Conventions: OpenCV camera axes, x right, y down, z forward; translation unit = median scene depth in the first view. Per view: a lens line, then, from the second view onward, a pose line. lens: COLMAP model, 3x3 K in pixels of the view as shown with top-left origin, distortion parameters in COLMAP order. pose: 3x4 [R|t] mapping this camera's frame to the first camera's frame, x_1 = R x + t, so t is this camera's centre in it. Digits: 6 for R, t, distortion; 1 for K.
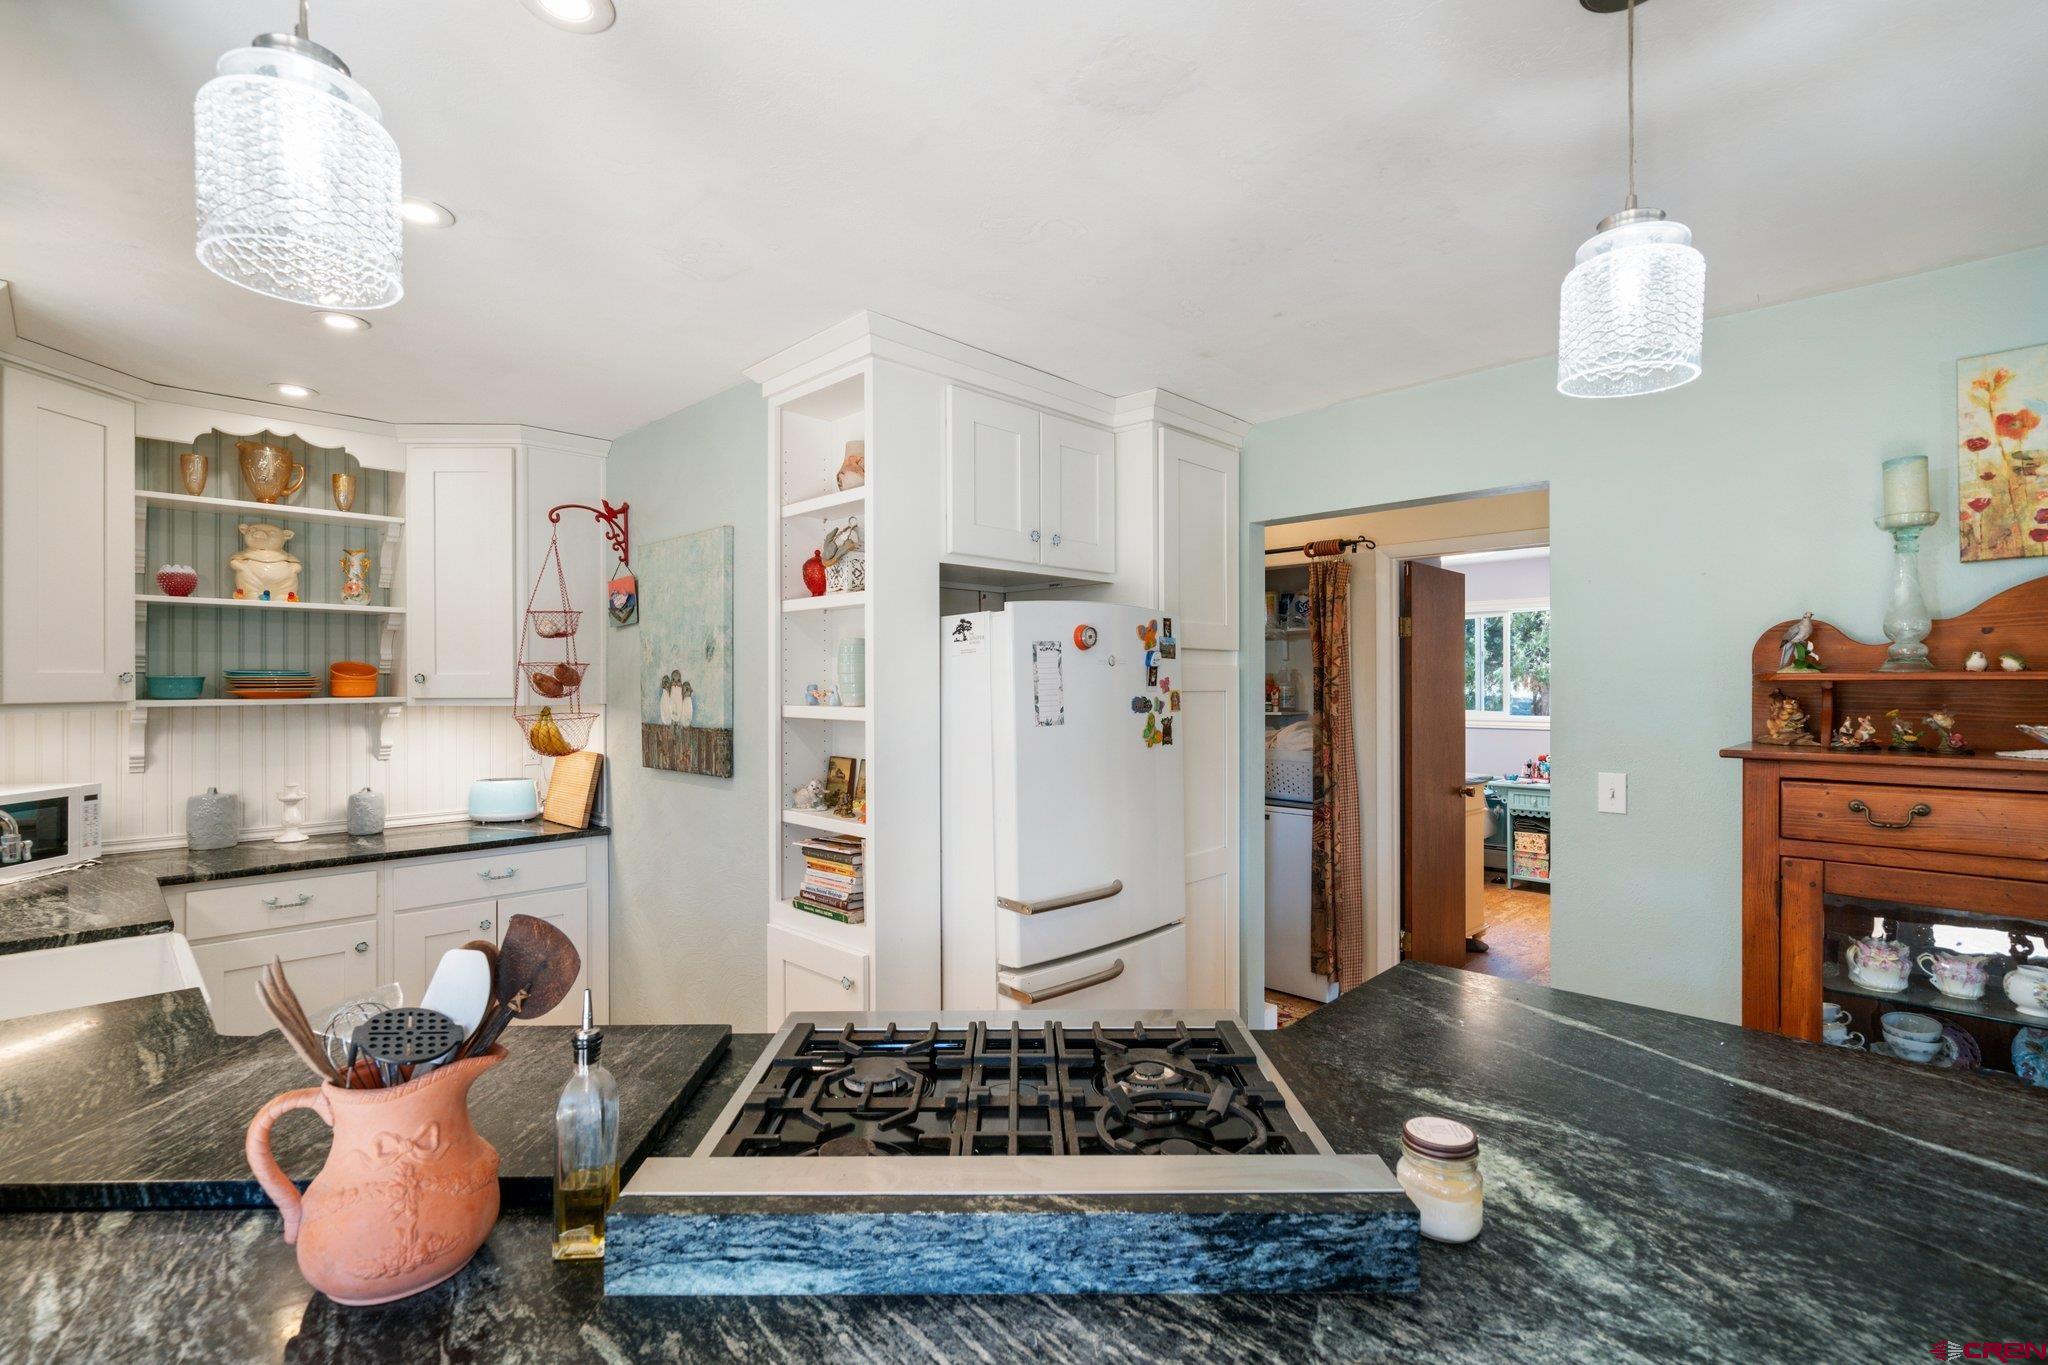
lens RADIAL K [[930.1, 0, 1019.9], [0, 930.1, 684.9], [0, 0, 1]] dist [-0.008418, 0.002481]
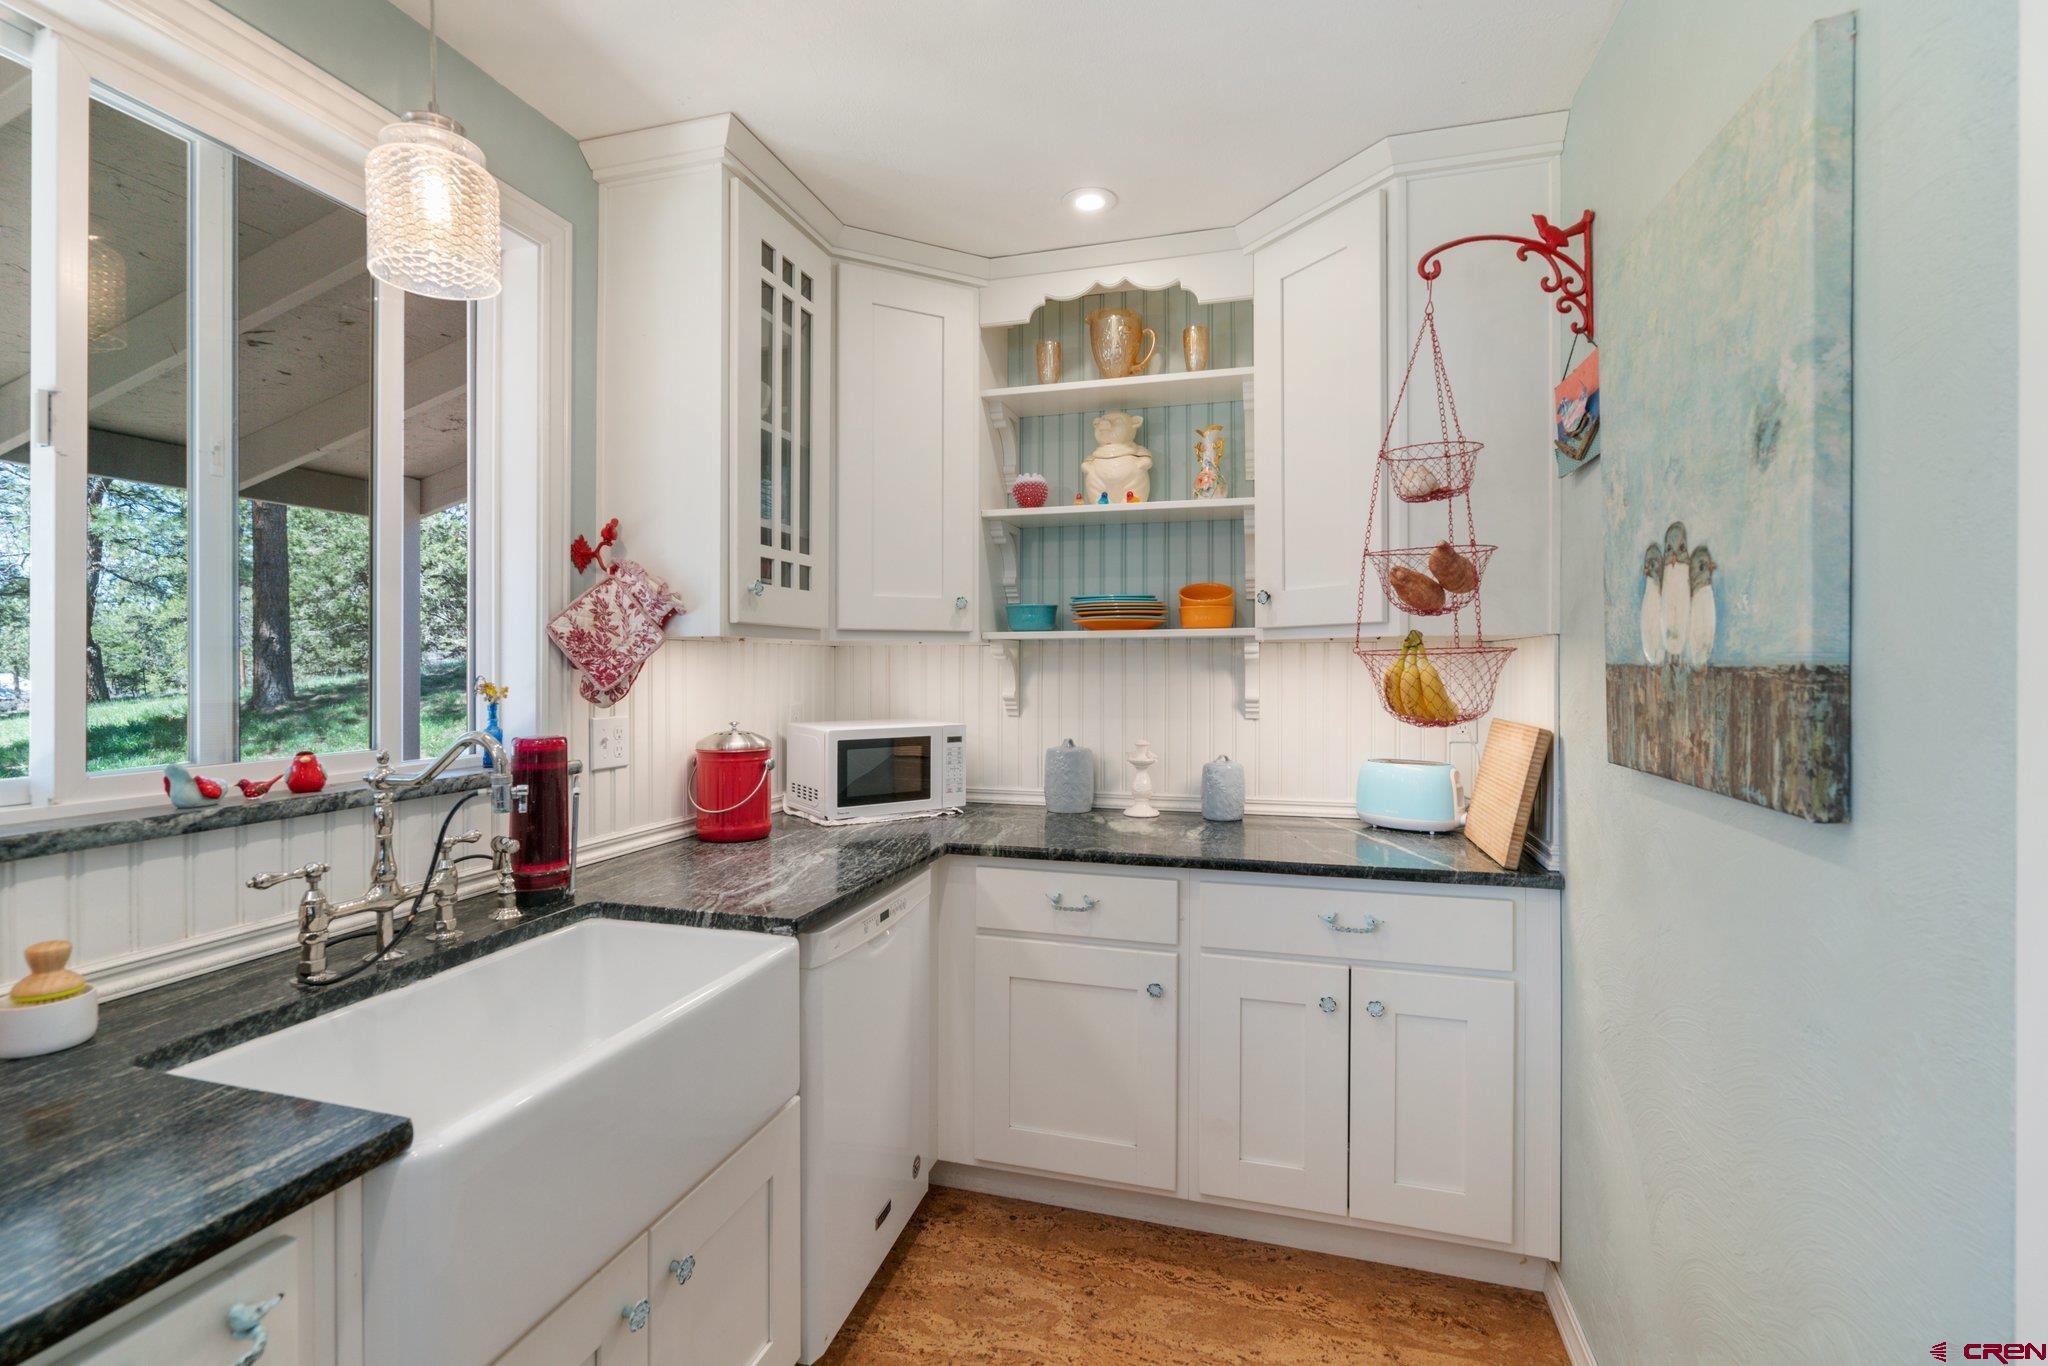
lens RADIAL K [[930.1, 0, 1019.6], [0, 930.1, 665.6], [0, 0, 1]] dist [-0.008418, 0.002481]
pose [[0.479828, 0.003853, -0.877354, -0.154372], [-0.002214, 0.999992, 0.003180, 0.041586], [0.877360, 0.000417, 0.479832, 0.548984]]
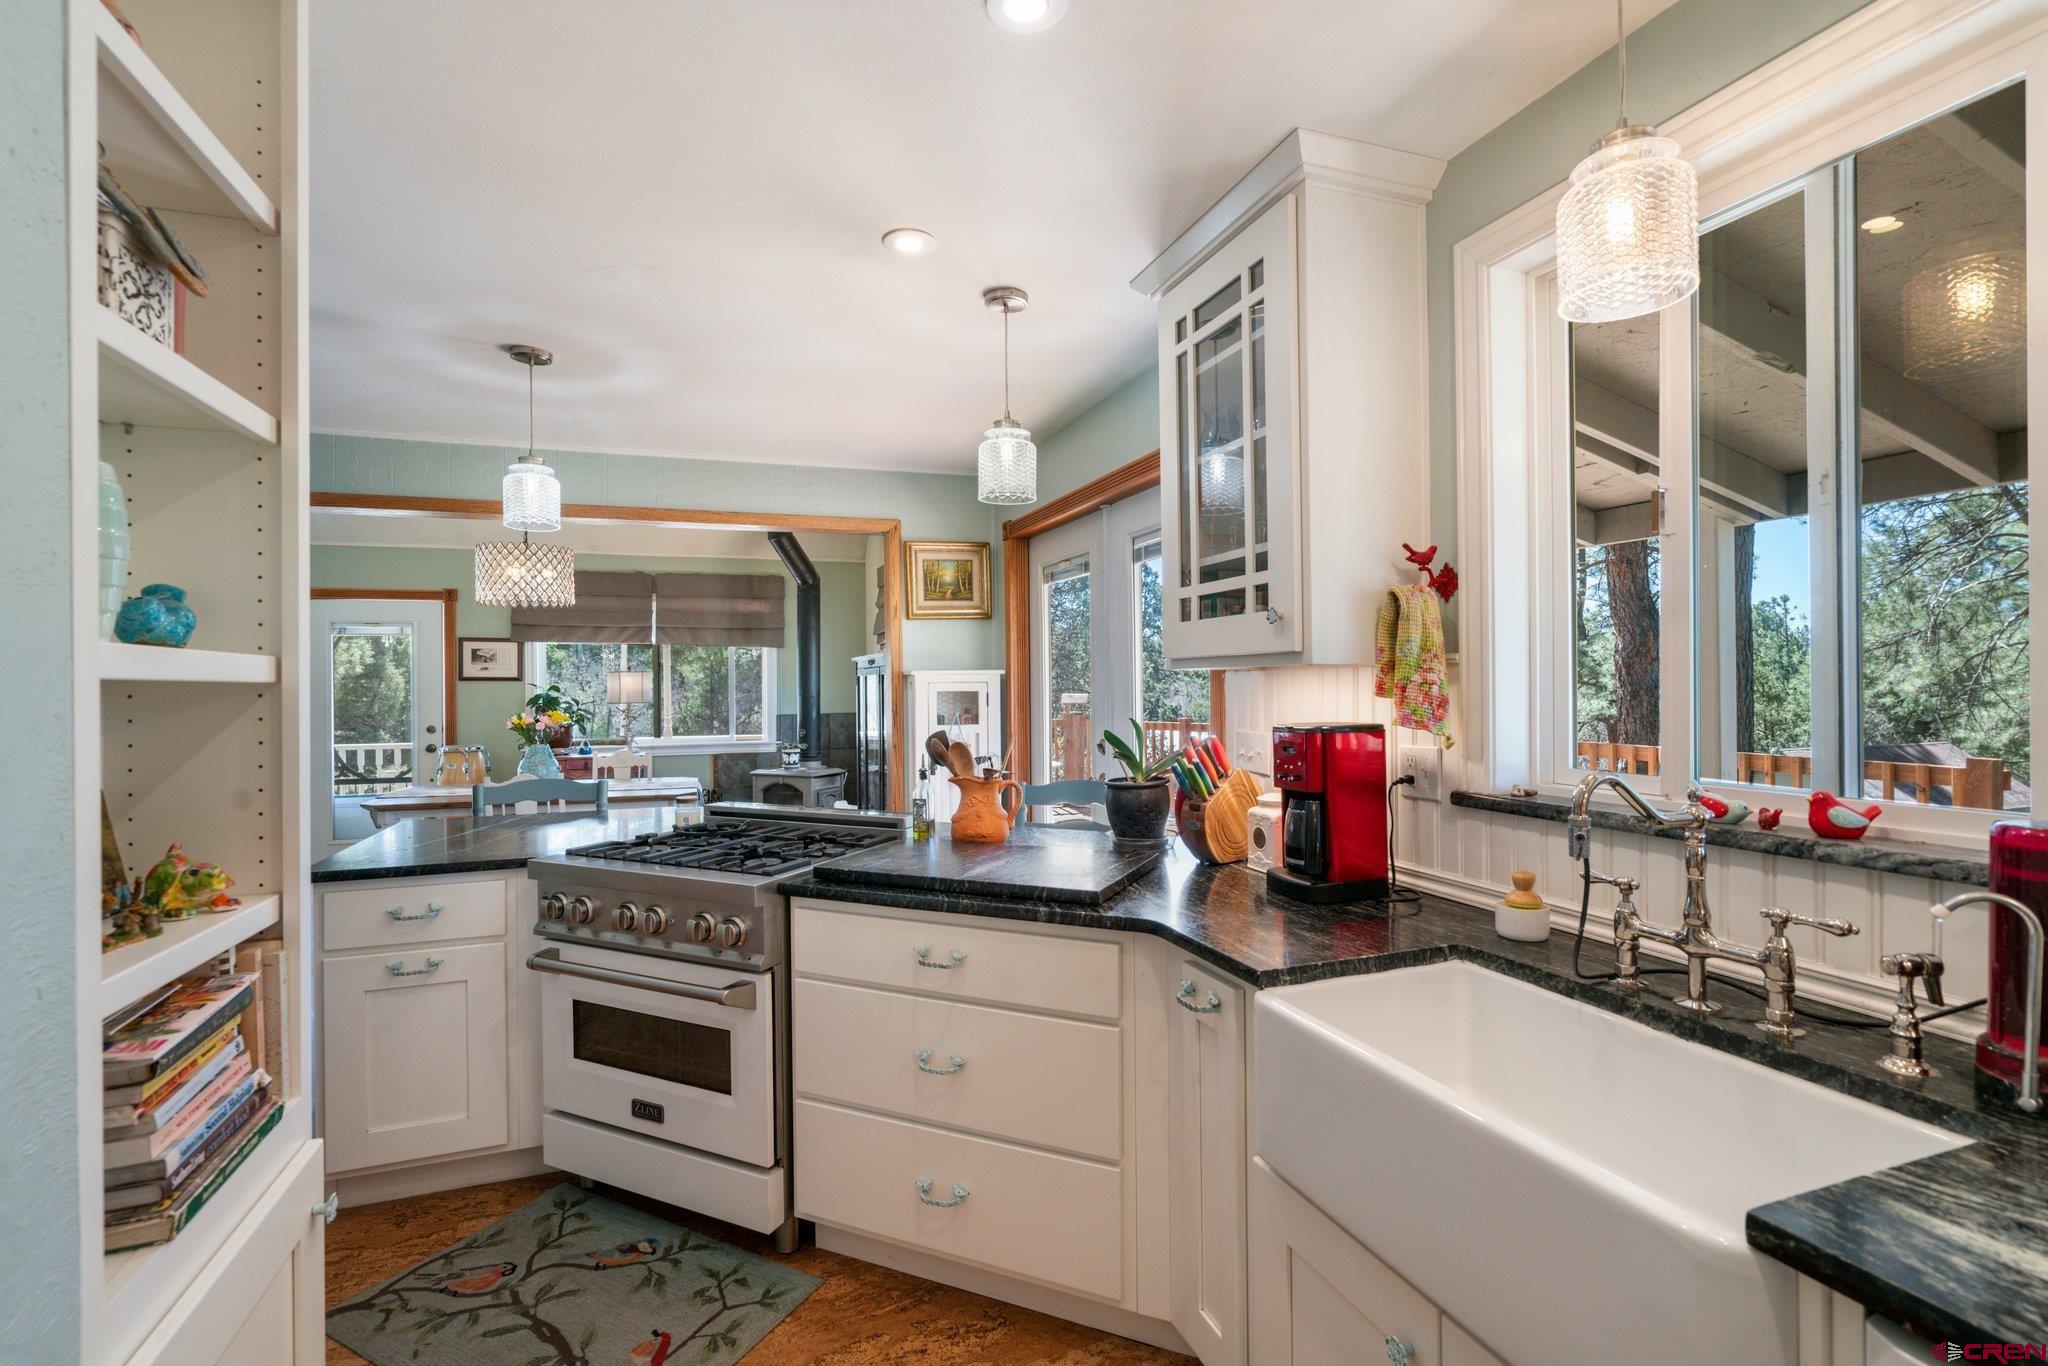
lens RADIAL K [[930.1, 0, 1029.4], [0, 930.1, 685.3], [0, 0, 1]] dist [-0.008418, 0.002481]
pose [[-0.906311, 0.009395, 0.422507, -0.558443], [0.011177, 0.999936, 0.001741, 0.034024], [-0.422464, 0.006300, -0.906358, 0.969254]]
